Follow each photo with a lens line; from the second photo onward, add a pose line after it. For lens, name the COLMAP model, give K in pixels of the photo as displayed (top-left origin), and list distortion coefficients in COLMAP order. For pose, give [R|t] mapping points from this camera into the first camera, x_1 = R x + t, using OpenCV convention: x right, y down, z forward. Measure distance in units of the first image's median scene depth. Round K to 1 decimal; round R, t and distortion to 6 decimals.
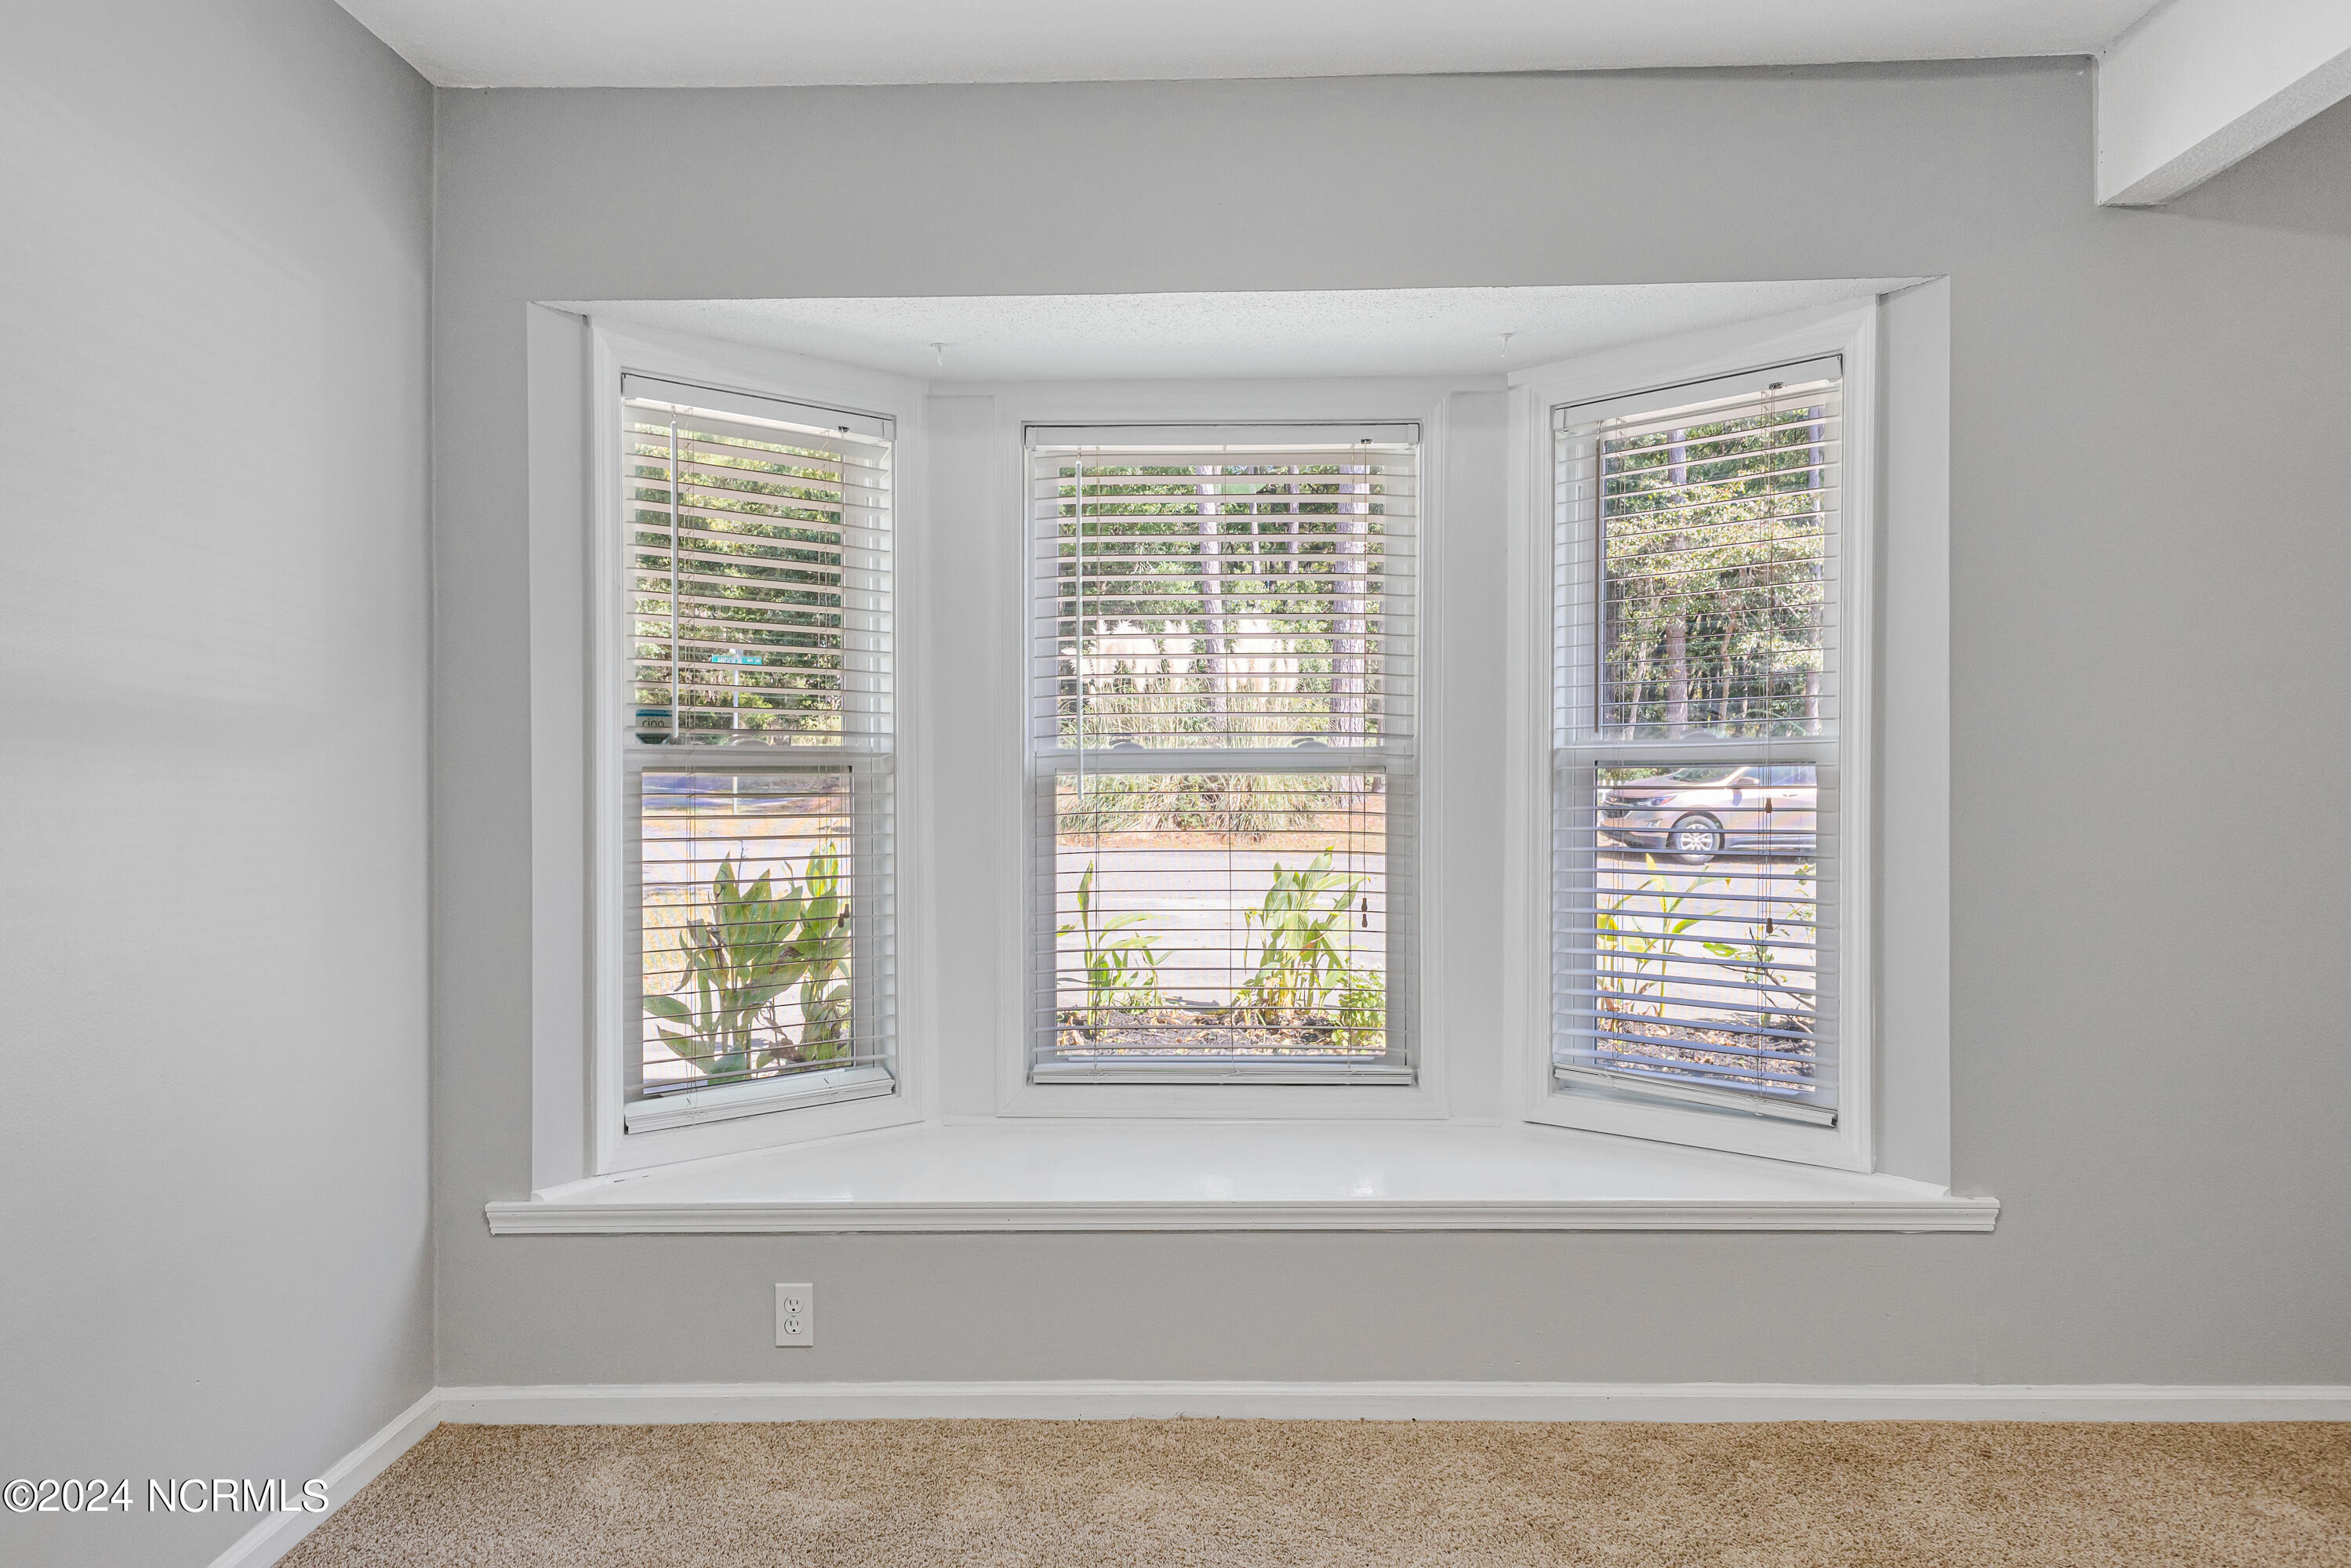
lens RADIAL K [[1374.2, 0, 1176.8], [0, 1374.2, 819.0], [0, 0, 1]] dist [0.000982, 0.000267]
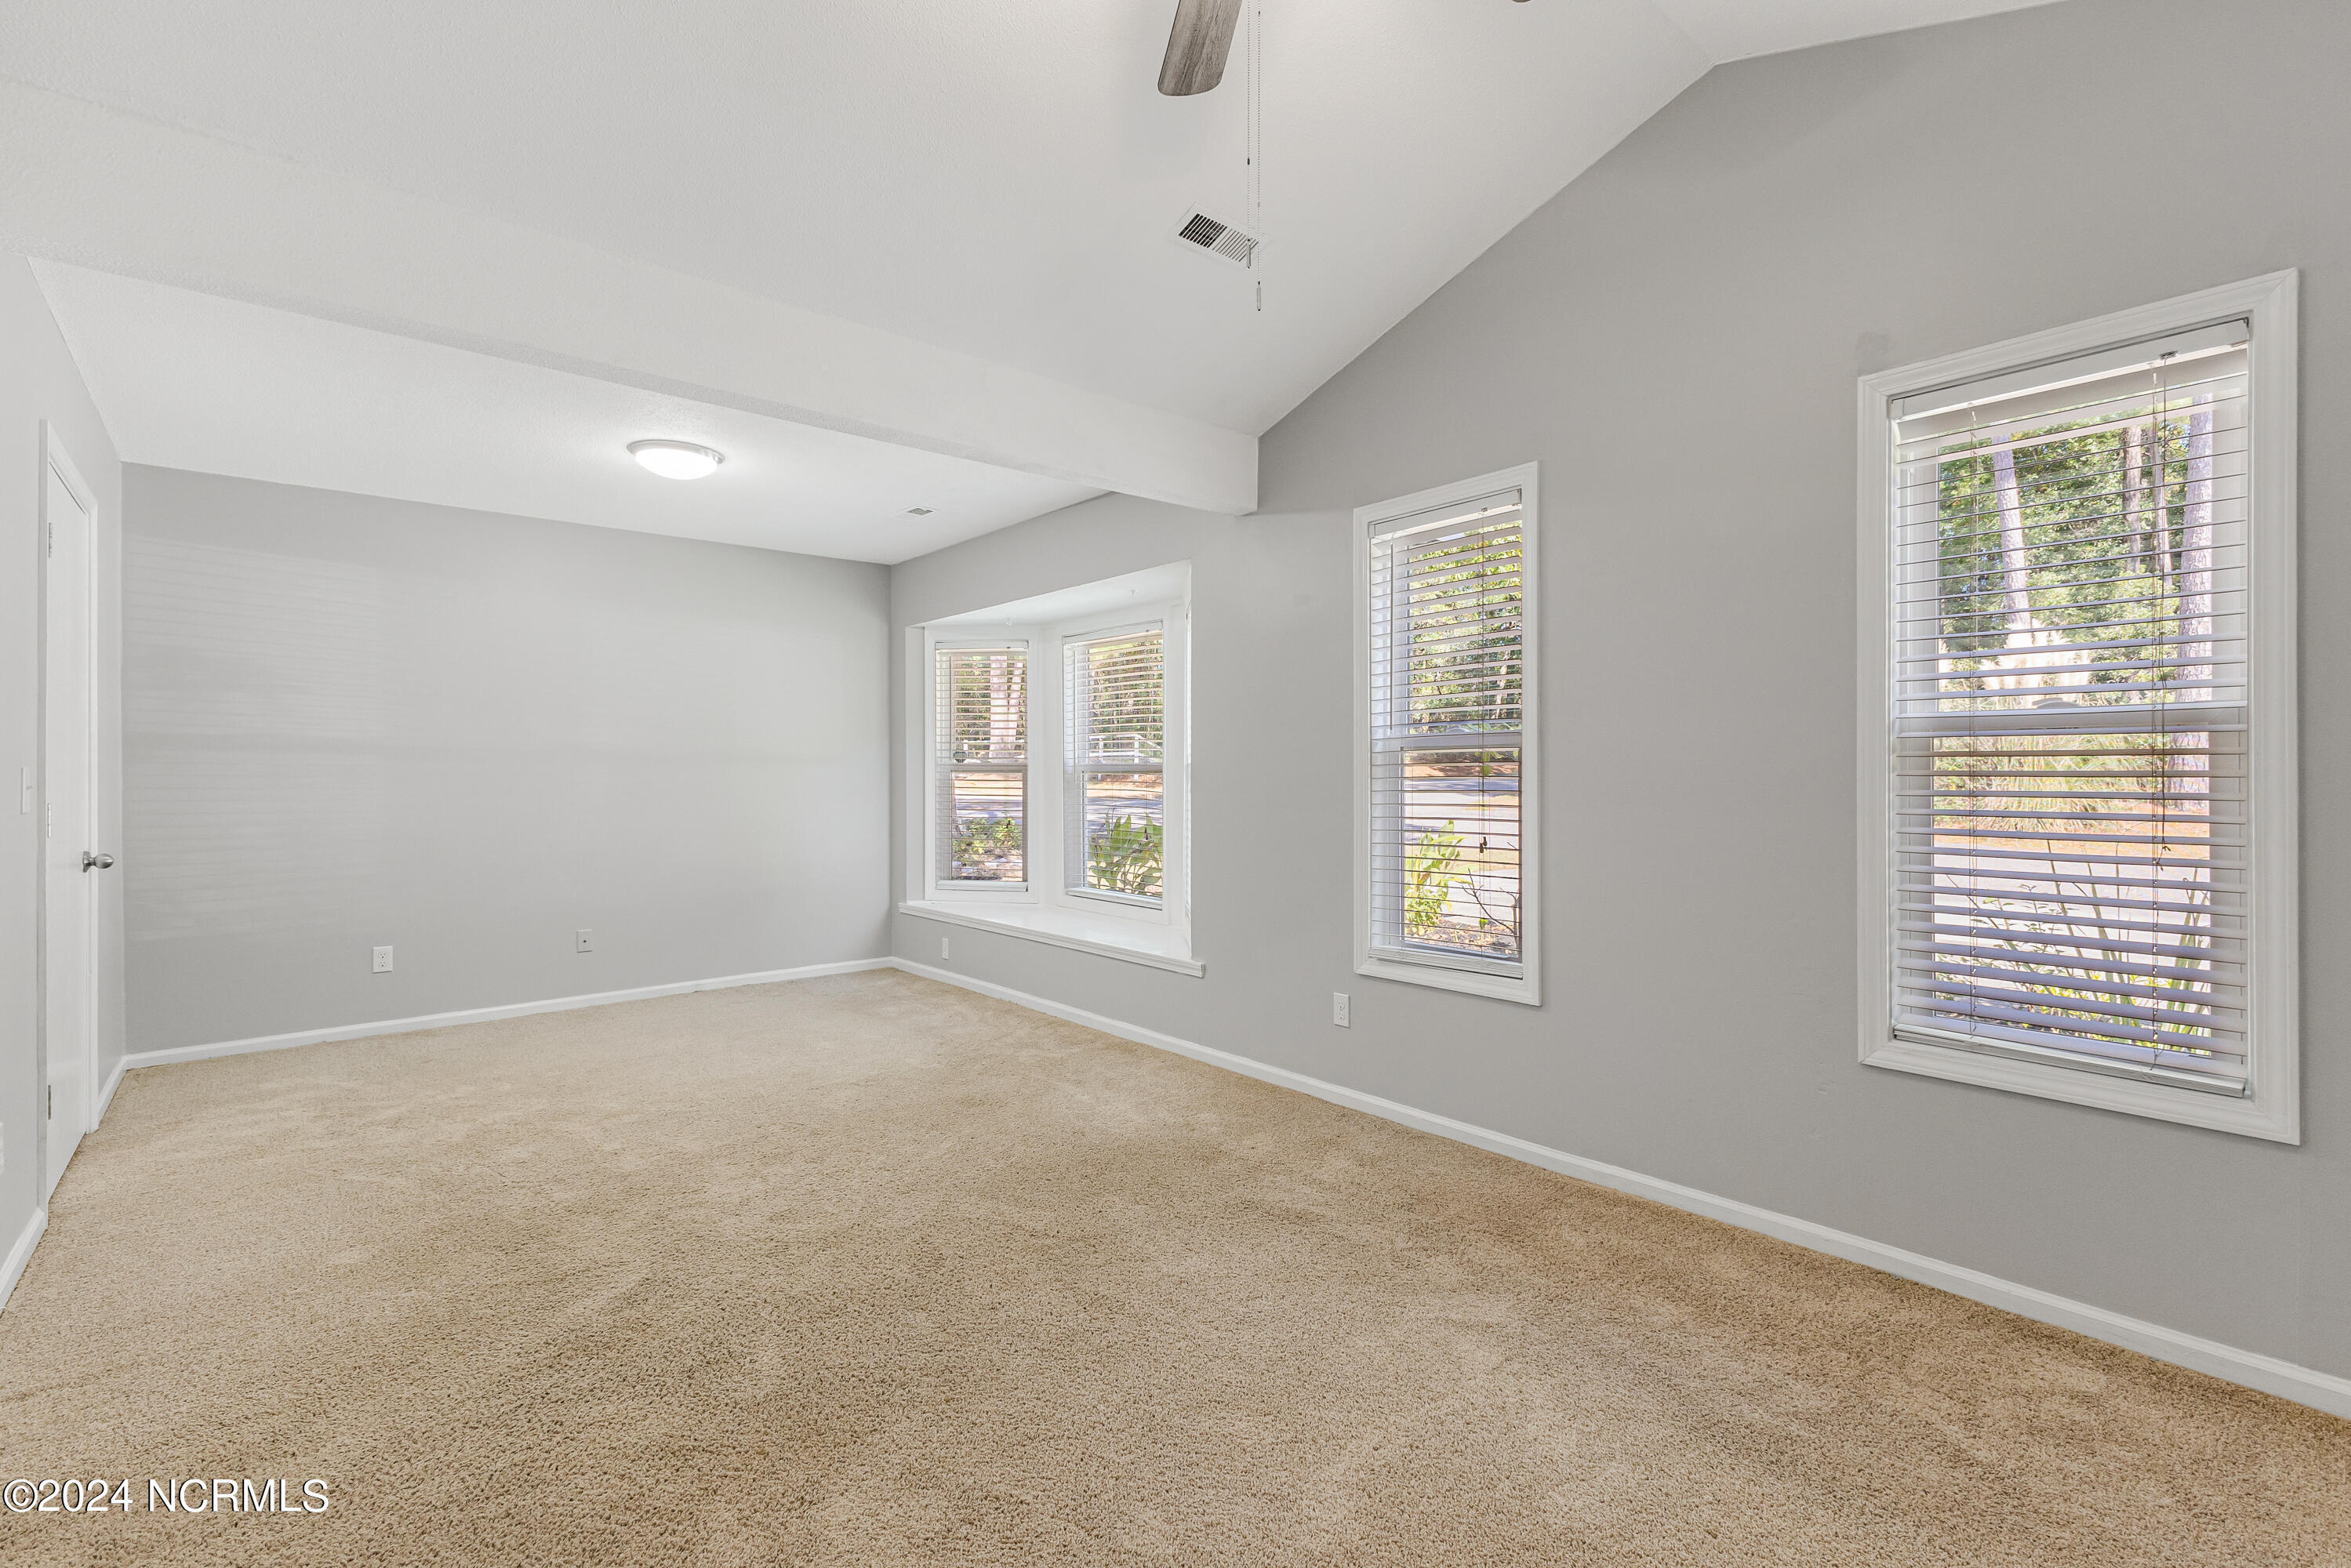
lens RADIAL K [[1016.7, 0, 1181.8], [0, 1016.7, 781.6], [0, 0, 1]] dist [0.009408, -0.000011]
pose [[0.658150, -0.000066, -0.752887, 1.801119], [0.000485, 1.000000, 0.000337, -0.017185], [0.752887, -0.000587, 0.658150, -0.111339]]
